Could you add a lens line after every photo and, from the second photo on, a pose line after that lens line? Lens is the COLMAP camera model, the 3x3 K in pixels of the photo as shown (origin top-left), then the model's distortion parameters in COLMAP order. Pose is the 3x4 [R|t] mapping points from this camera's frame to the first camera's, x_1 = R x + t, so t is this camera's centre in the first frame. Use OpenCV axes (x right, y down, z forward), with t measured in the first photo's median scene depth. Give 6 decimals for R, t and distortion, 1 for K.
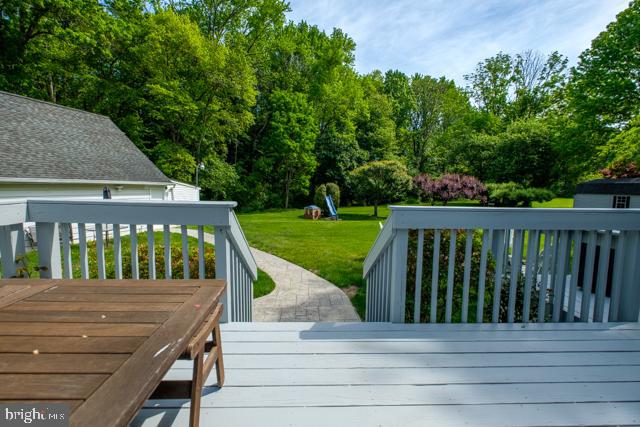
lens RADIAL K [[280.3, 0, 320.5], [0, 280.3, 212.0], [0, 0, 1]] dist [-0.004590, -0.001200]
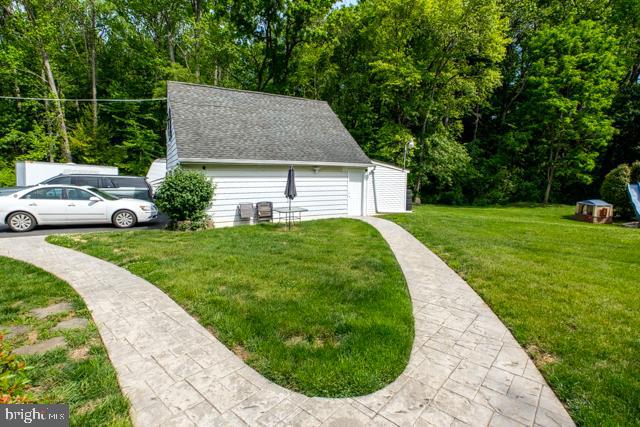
lens RADIAL K [[294.8, 0, 319.6], [0, 294.8, 213.0], [0, 0, 1]] dist [-0.005487, -0.000915]
pose [[0.696520, 0.079060, -0.713169, 0.009066], [-0.056040, 0.996869, 0.055779, 0.002615], [0.715346, 0.001115, 0.698770, 0.124674]]
